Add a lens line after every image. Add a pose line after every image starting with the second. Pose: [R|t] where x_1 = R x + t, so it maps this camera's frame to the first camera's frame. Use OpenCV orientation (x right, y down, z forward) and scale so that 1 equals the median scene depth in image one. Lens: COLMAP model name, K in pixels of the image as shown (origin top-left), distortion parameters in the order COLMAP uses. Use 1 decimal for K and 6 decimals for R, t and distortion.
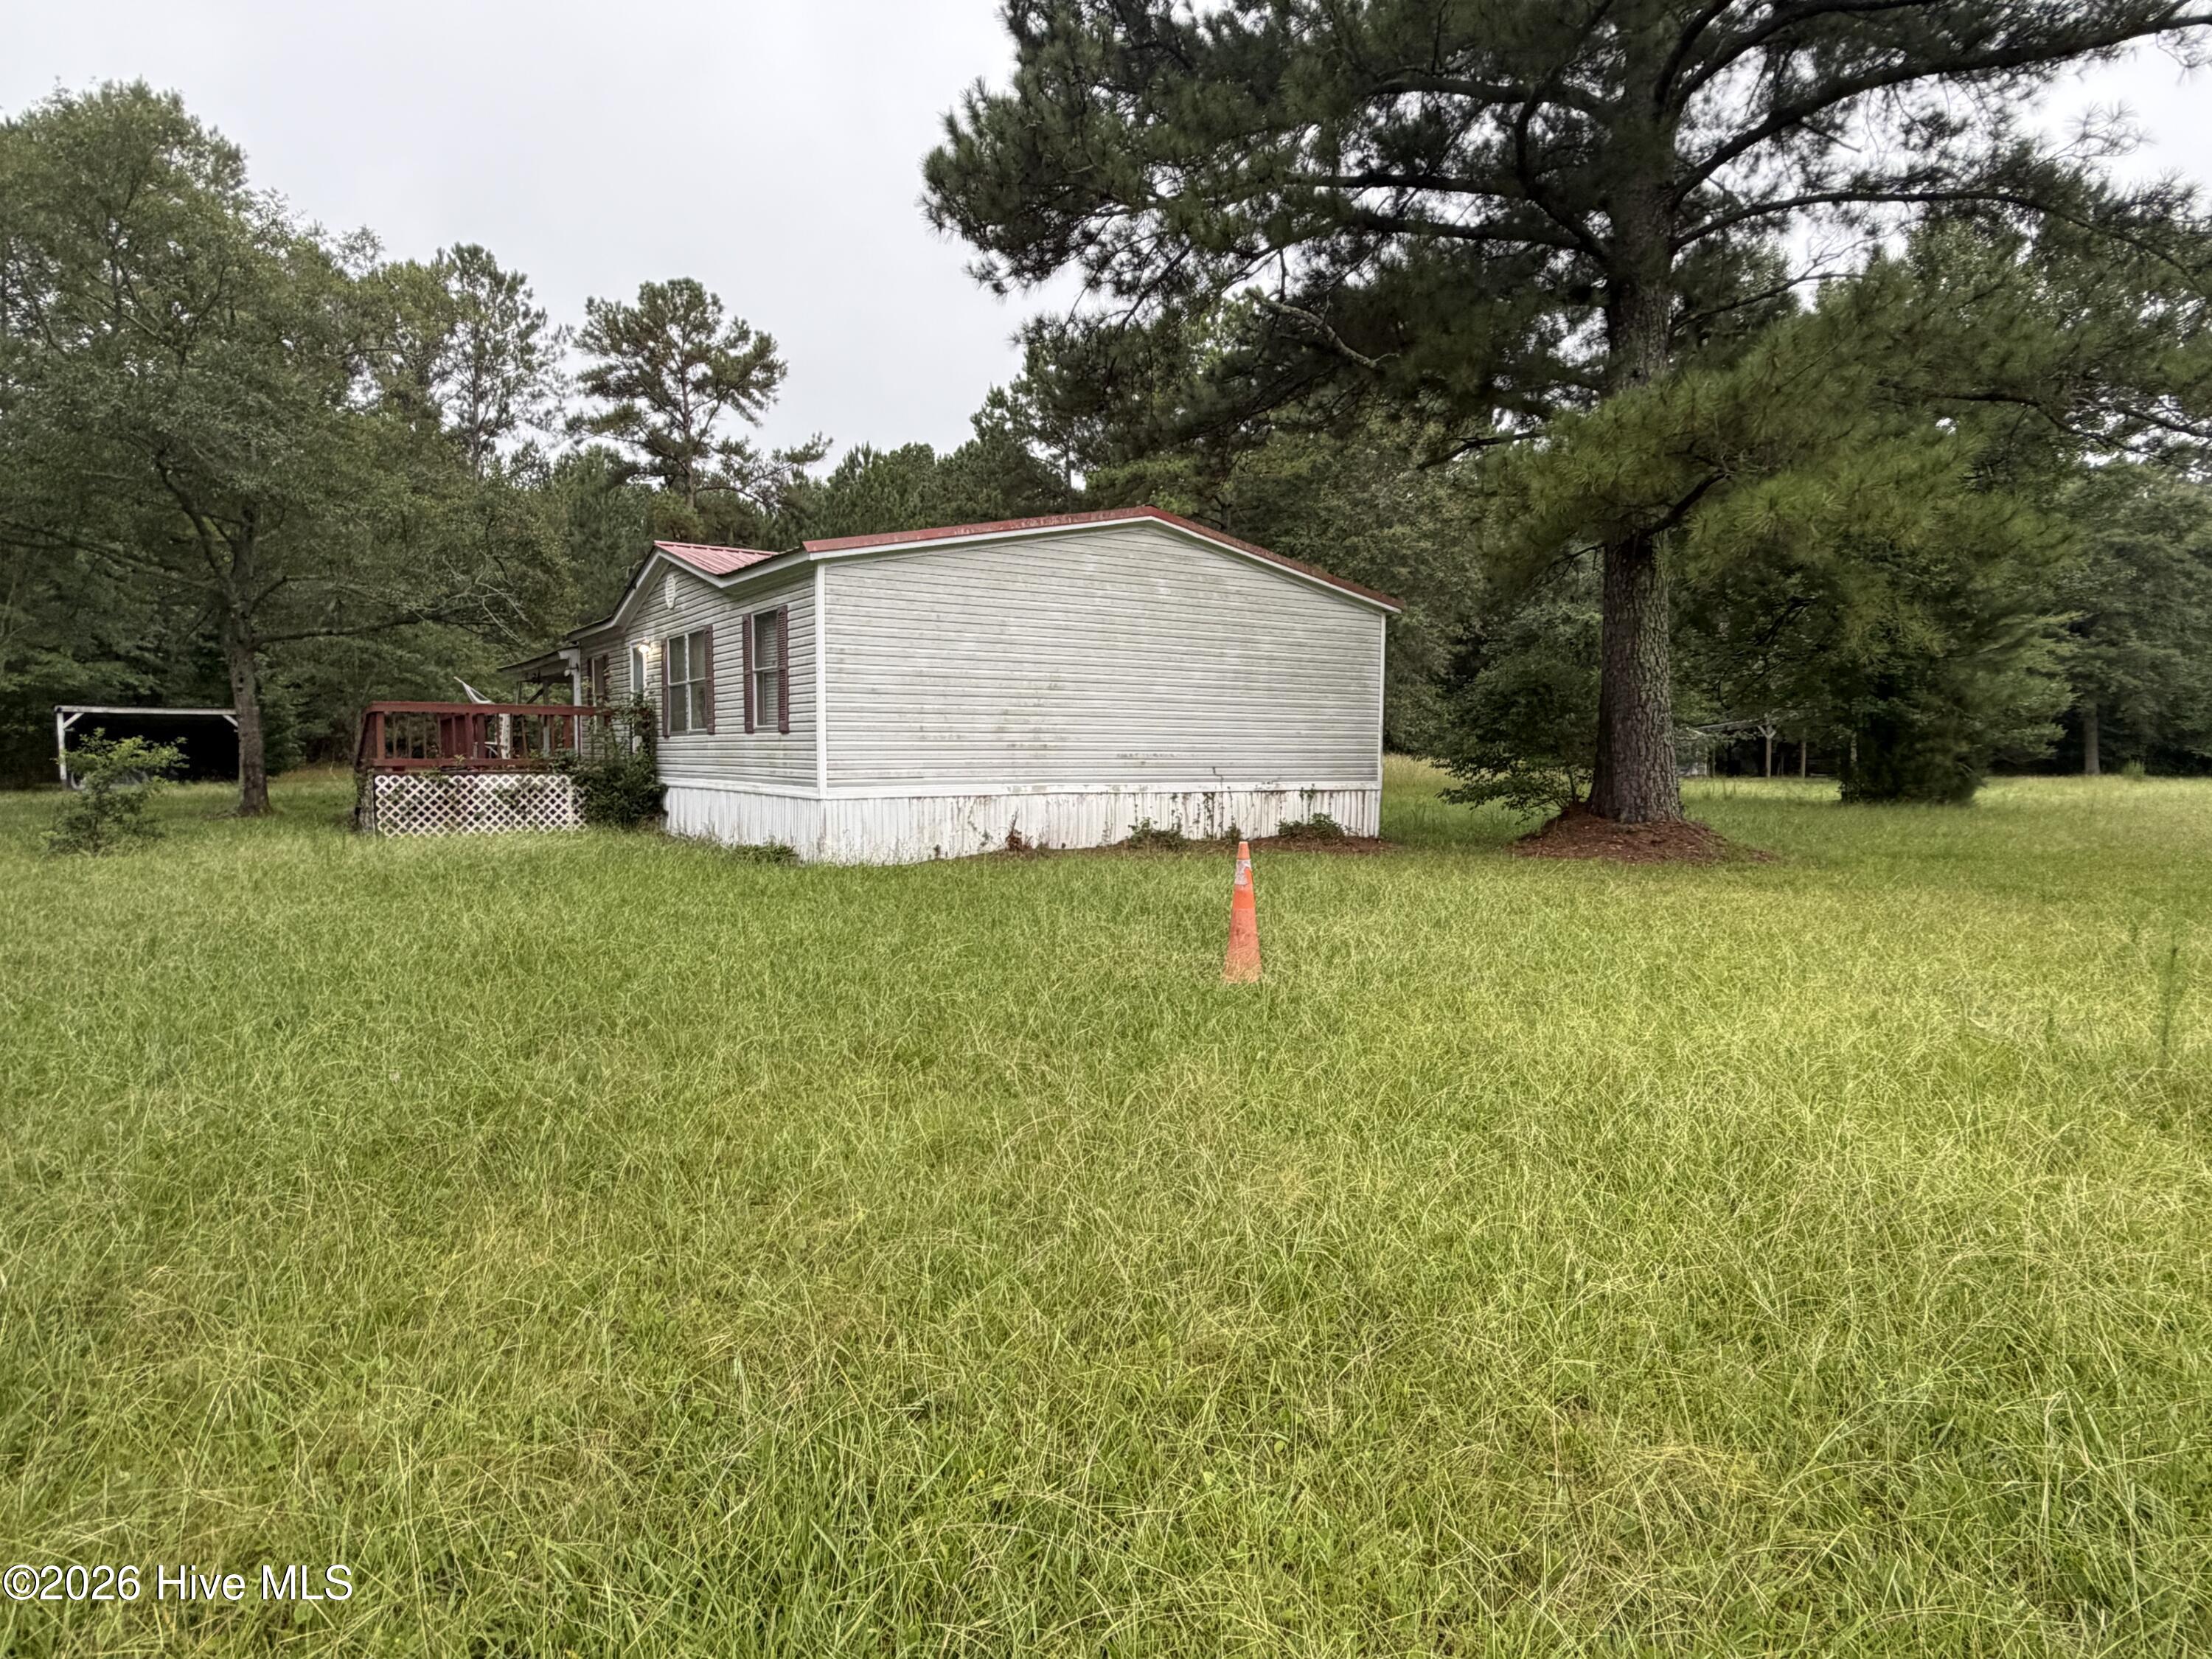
lens RADIAL K [[1300.9, 0, 1107.9], [0, 1300.9, 831.8], [0, 0, 1]] dist [-0.000400, -0.000098]
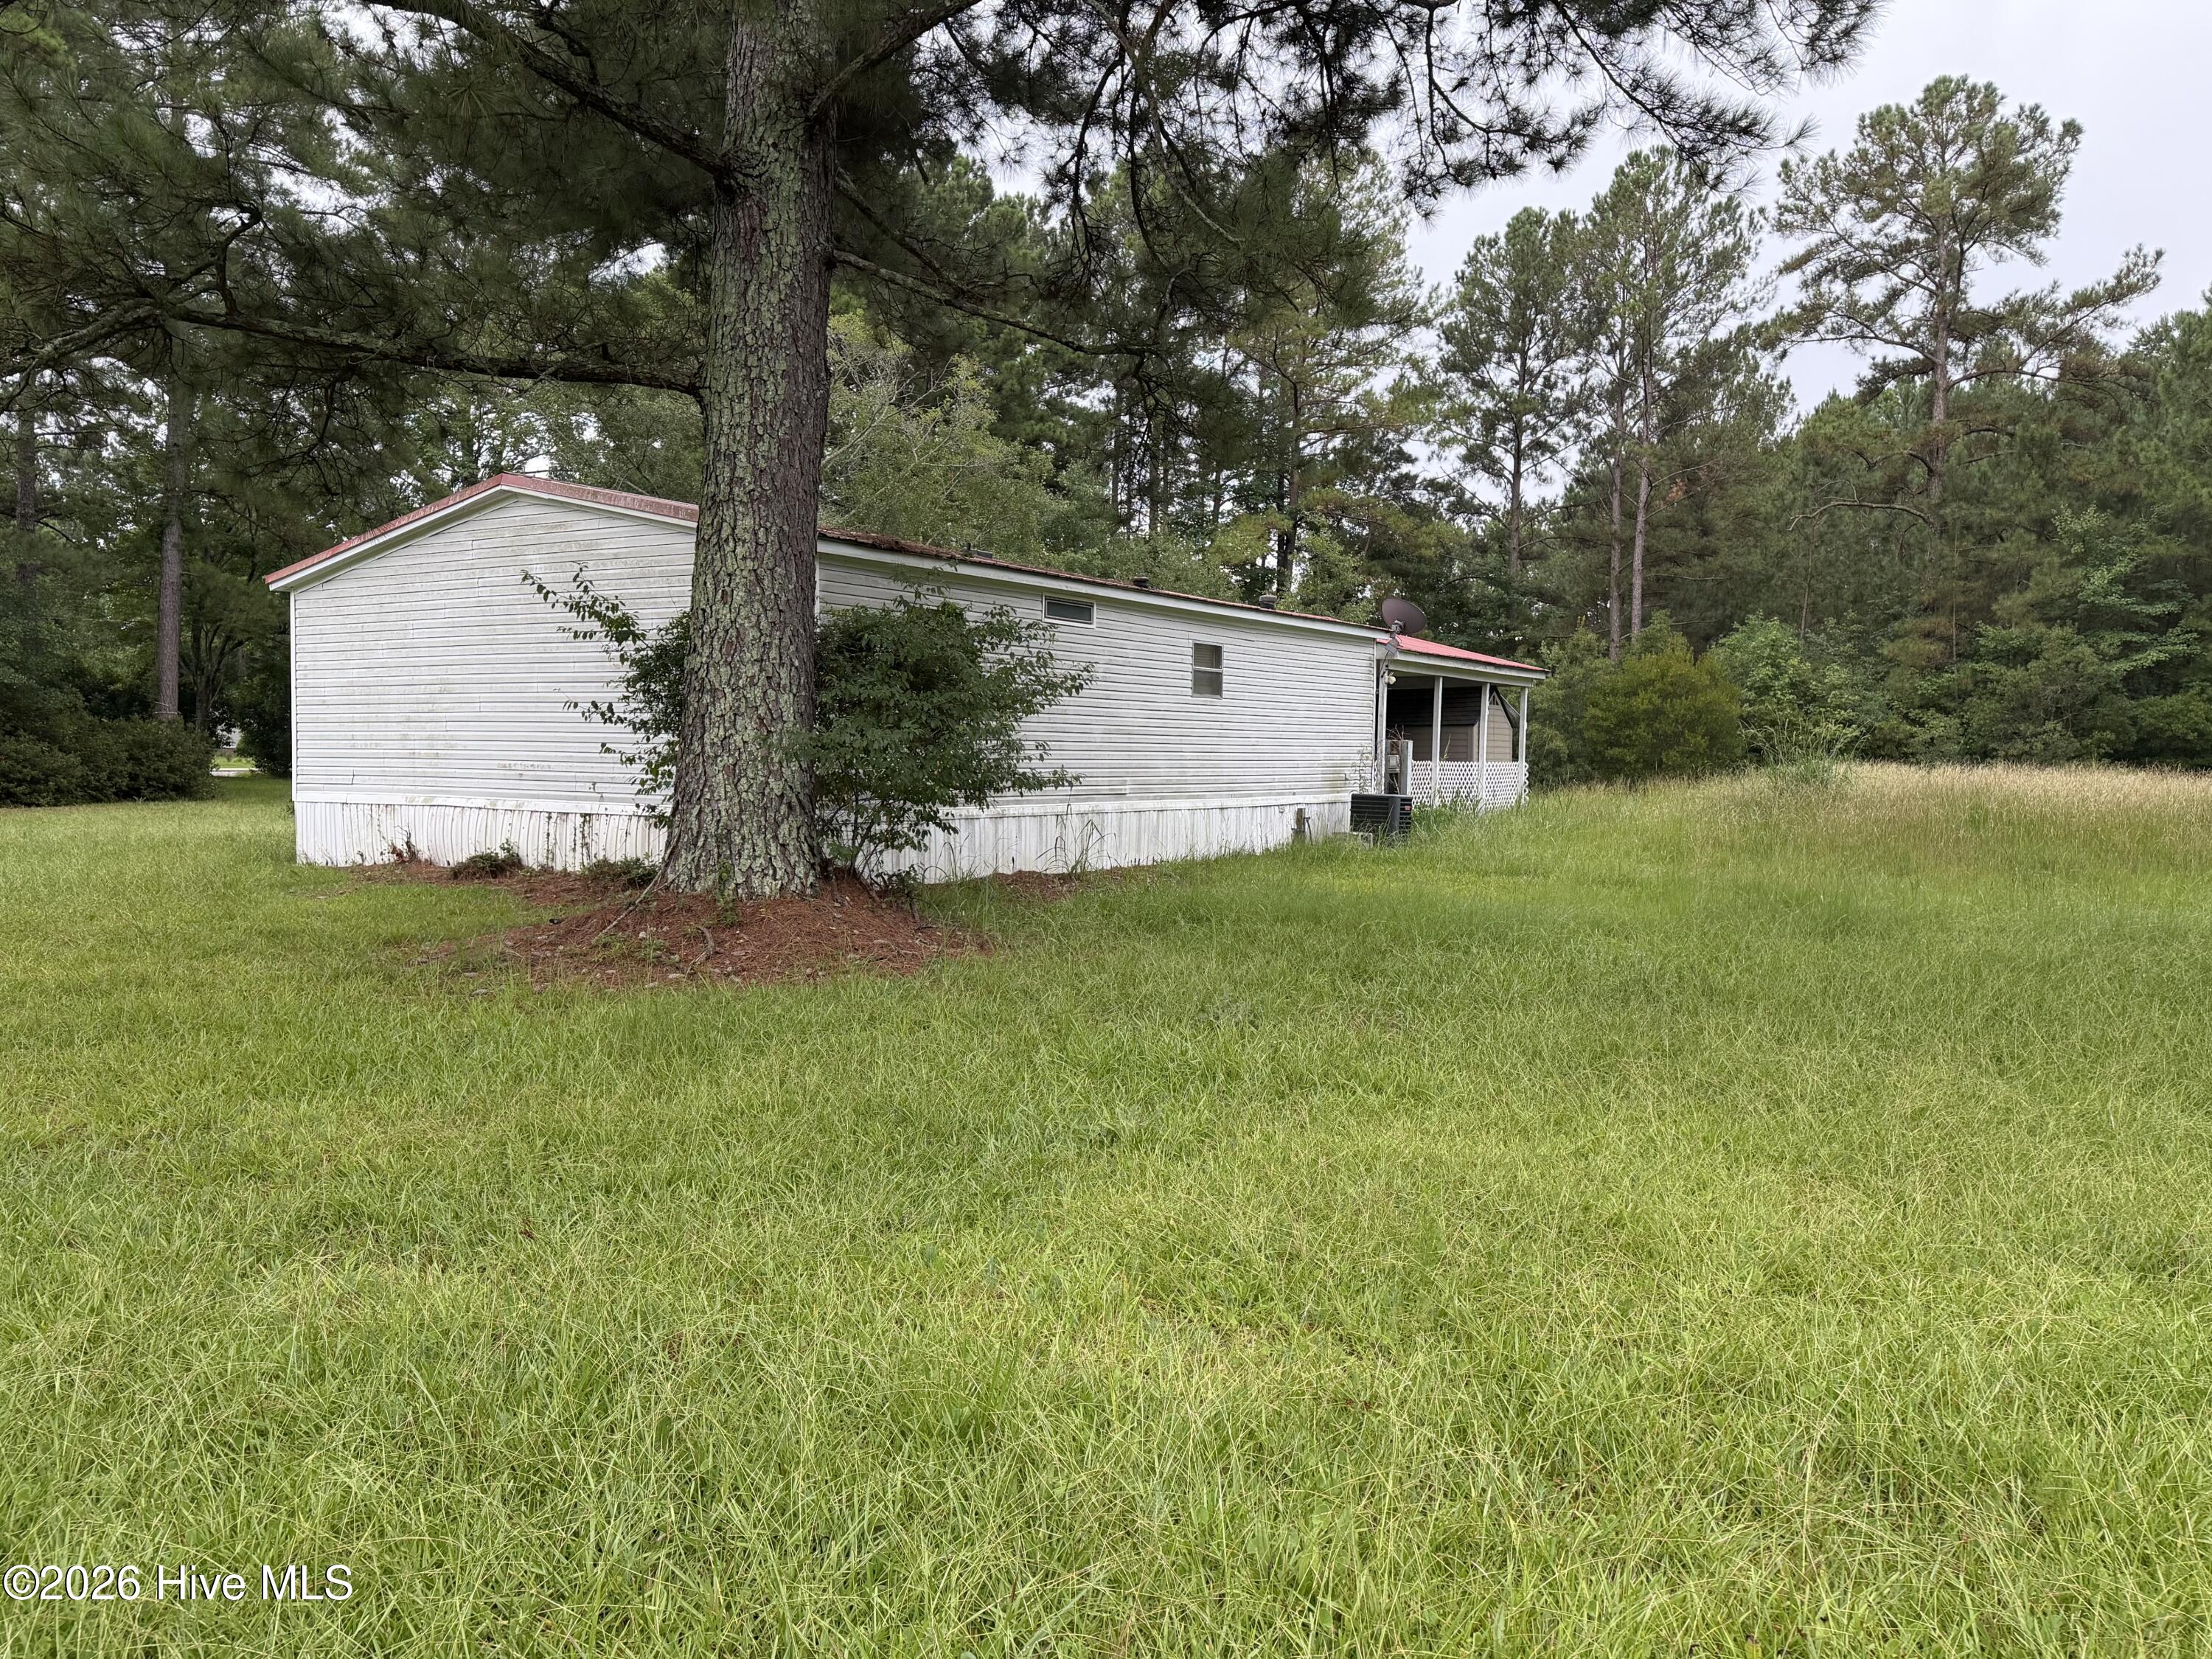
lens RADIAL K [[1655.2, 0, 1107.1], [0, 1655.2, 830.1], [0, 0, 1]] dist [-0.007007, -0.001589]
pose [[0.420662, 0.048970, -0.905895, 1.225563], [-0.063165, 0.997700, 0.024601, -0.070963], [0.905016, 0.046872, 0.422788, 0.930255]]
